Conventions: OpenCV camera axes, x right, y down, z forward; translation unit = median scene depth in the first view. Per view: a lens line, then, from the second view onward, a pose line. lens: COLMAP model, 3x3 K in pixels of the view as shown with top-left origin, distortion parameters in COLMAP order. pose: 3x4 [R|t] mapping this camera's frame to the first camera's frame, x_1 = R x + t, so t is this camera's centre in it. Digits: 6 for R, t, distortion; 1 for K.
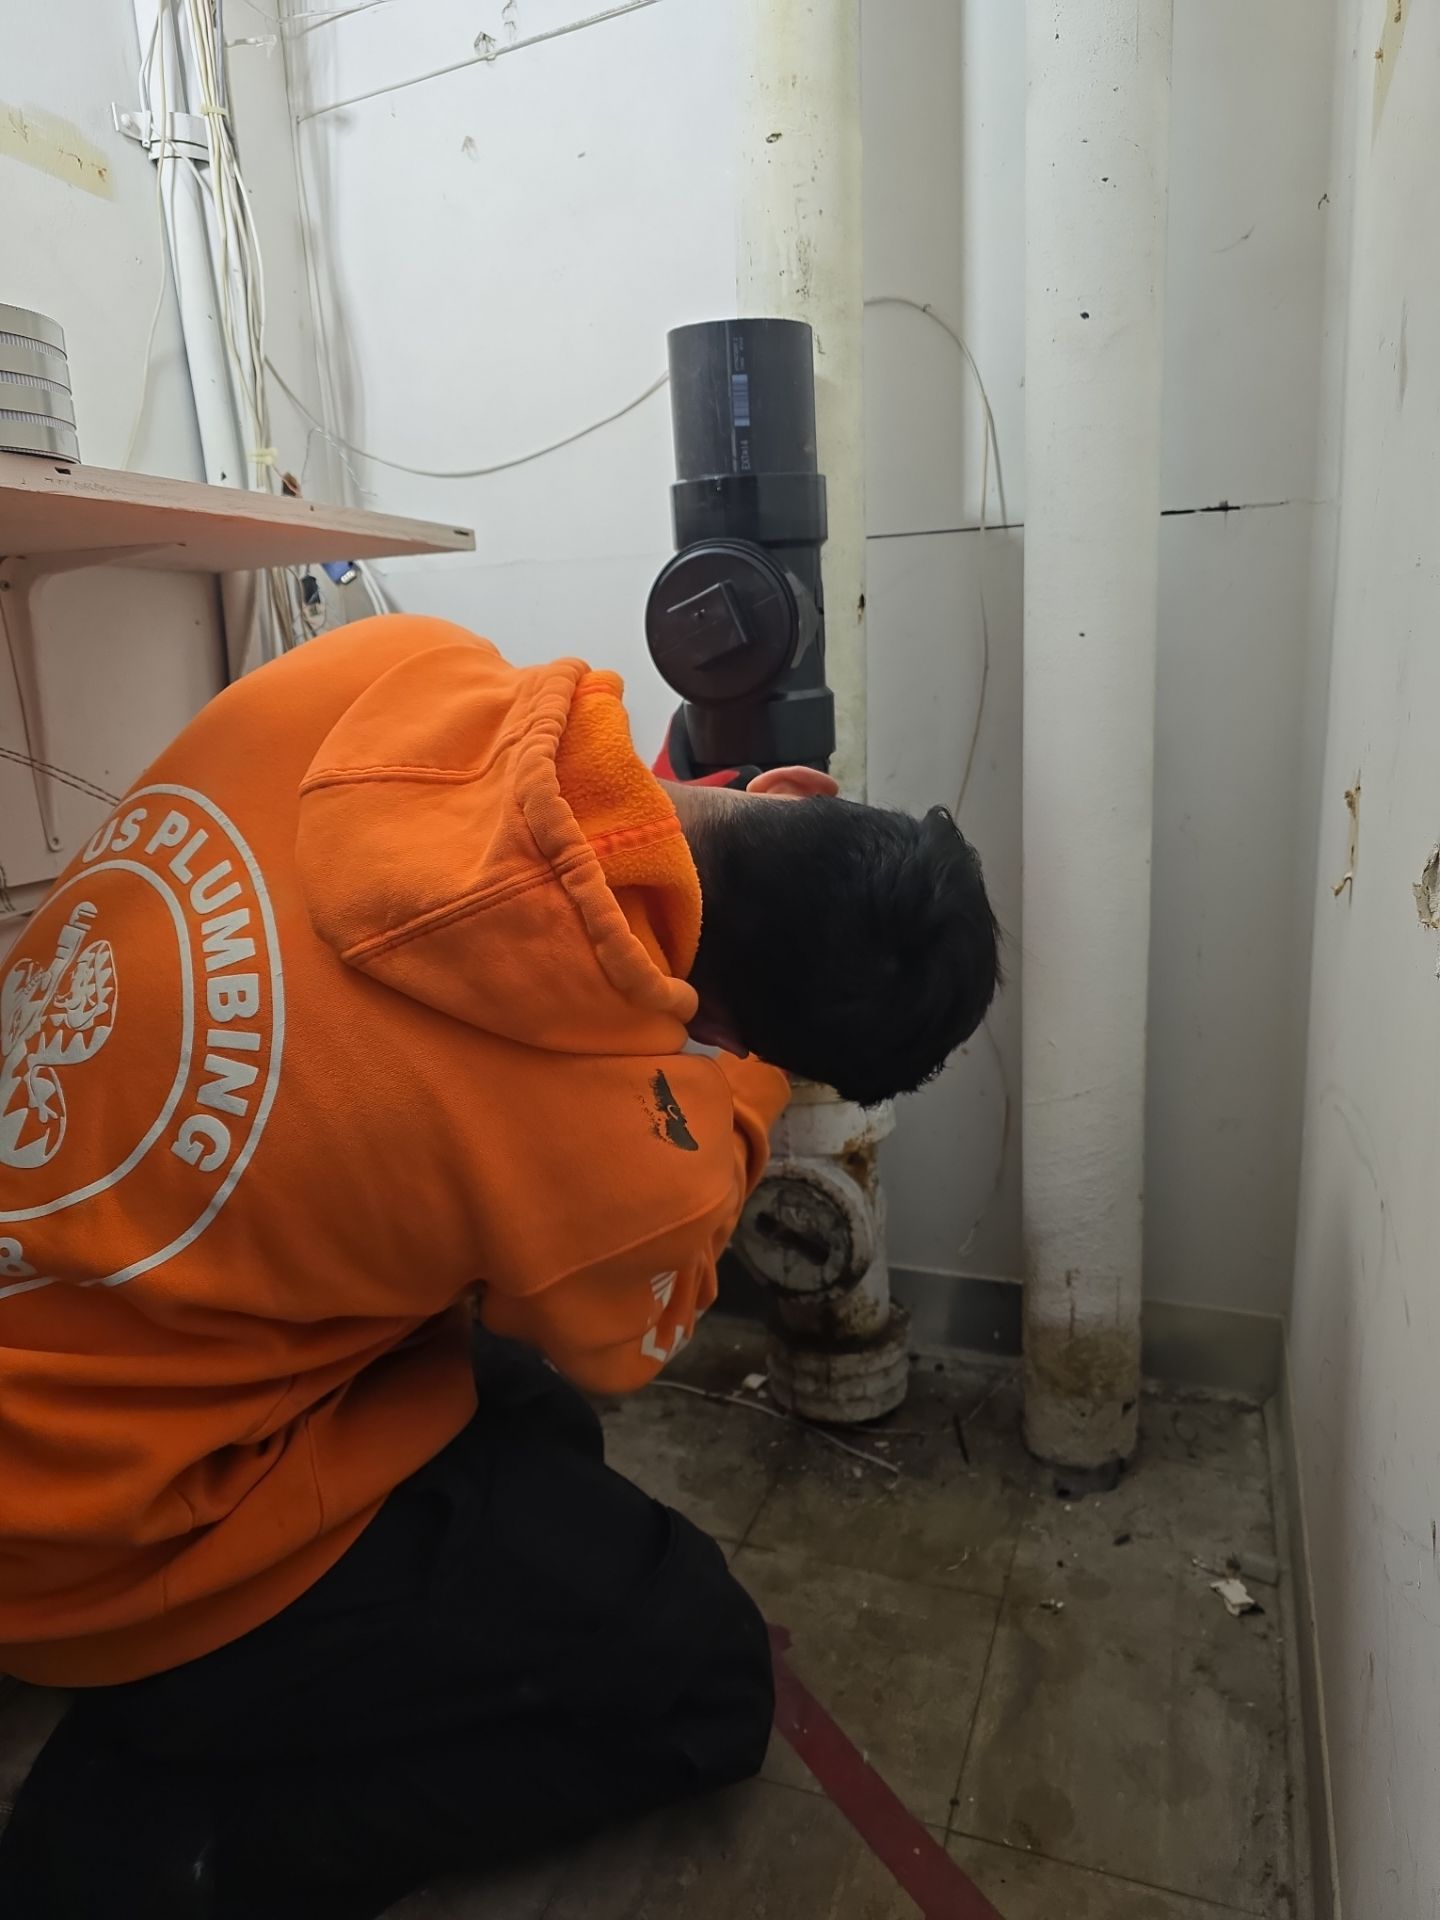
lens RADIAL K [[1314.7, 0, 721.8], [0, 1314.7, 953.6], [0, 0, 1]] dist [0.041018, -0.046840]
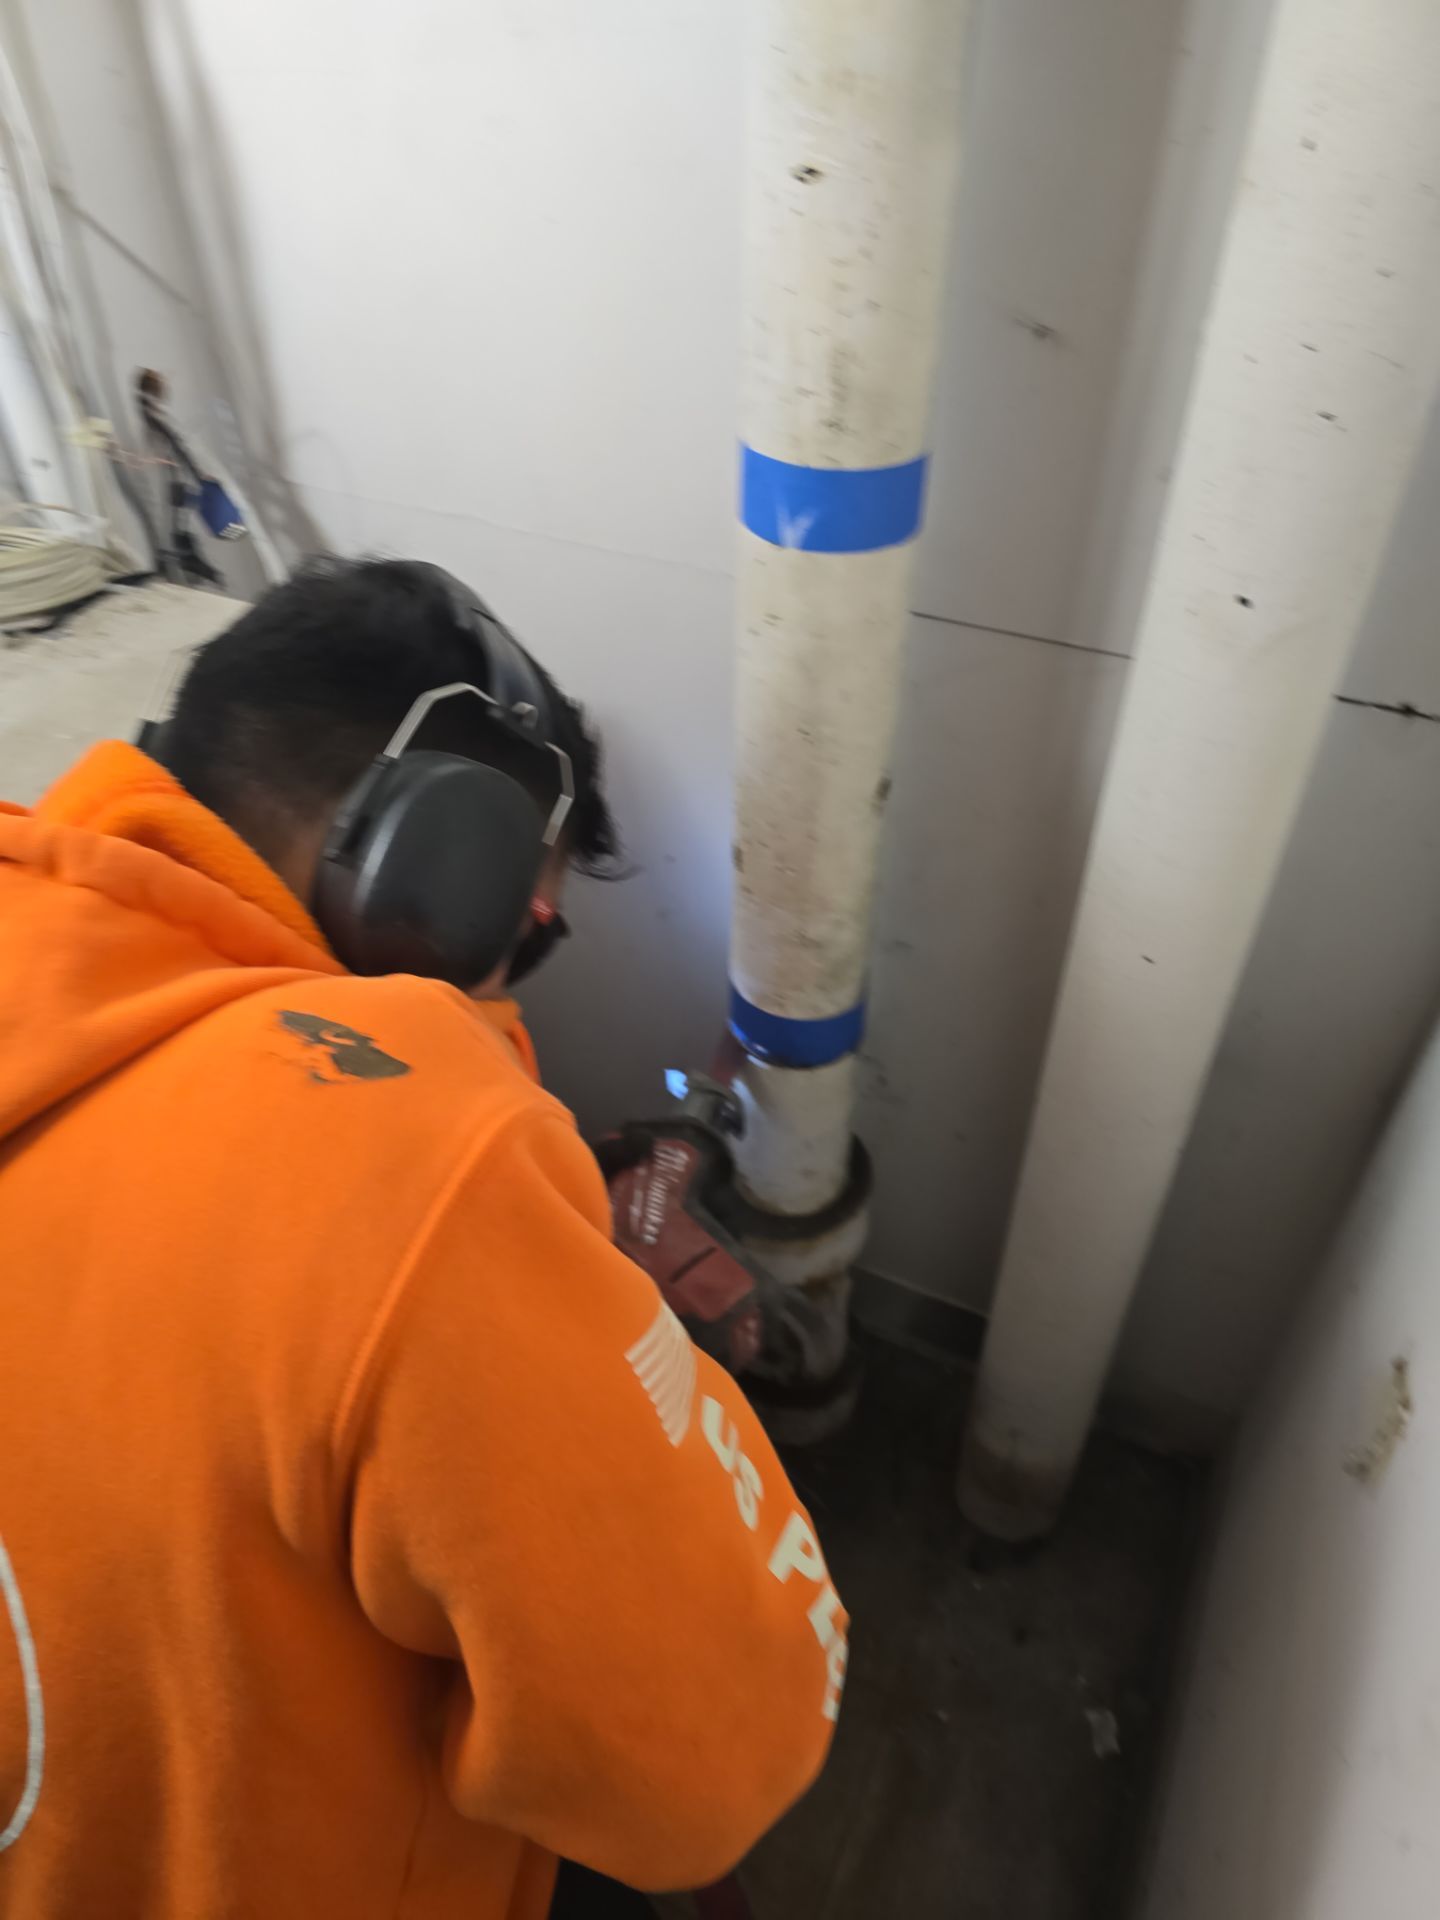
lens RADIAL K [[1303.6, 0, 725.0], [0, 1303.6, 950.8], [0, 0, 1]] dist [0.034230, -0.026505]
pose [[0.994189, 0.098044, -0.044449, 0.056898], [-0.066245, 0.882681, 0.465280, -0.523731], [0.084852, -0.459631, 0.884047, 0.278496]]
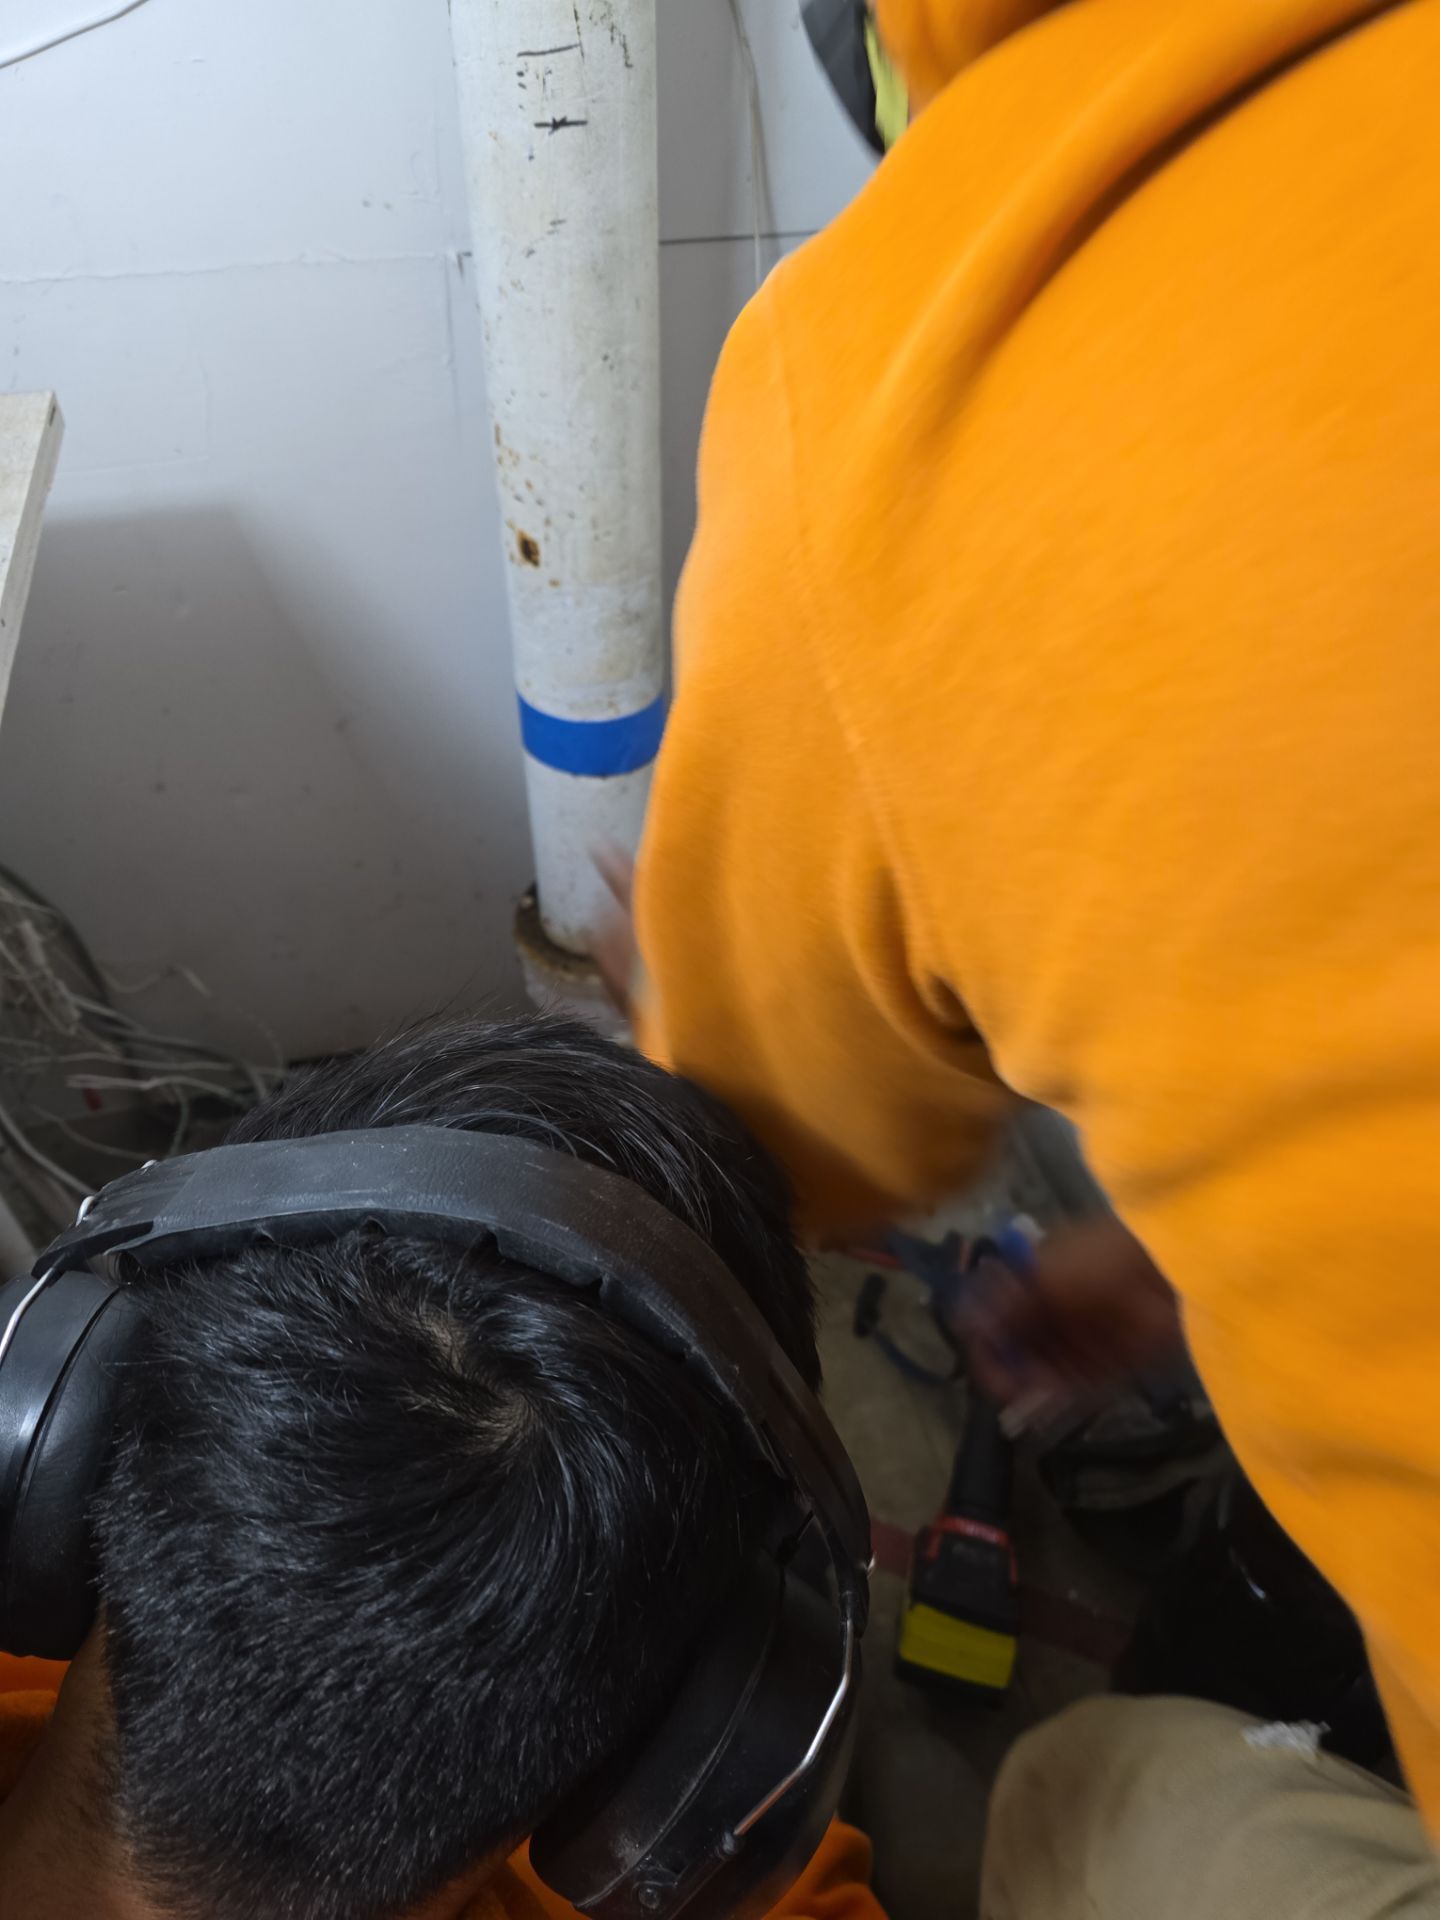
lens RADIAL K [[1314.7, 0, 738.9], [0, 1314.7, 949.4], [0, 0, 1]] dist [0.041018, -0.046840]
pose [[0.808883, -0.362372, 0.463028, -0.300519], [0.067102, 0.839252, 0.539586, -0.407963], [-0.584128, -0.405392, 0.703173, 0.336629]]
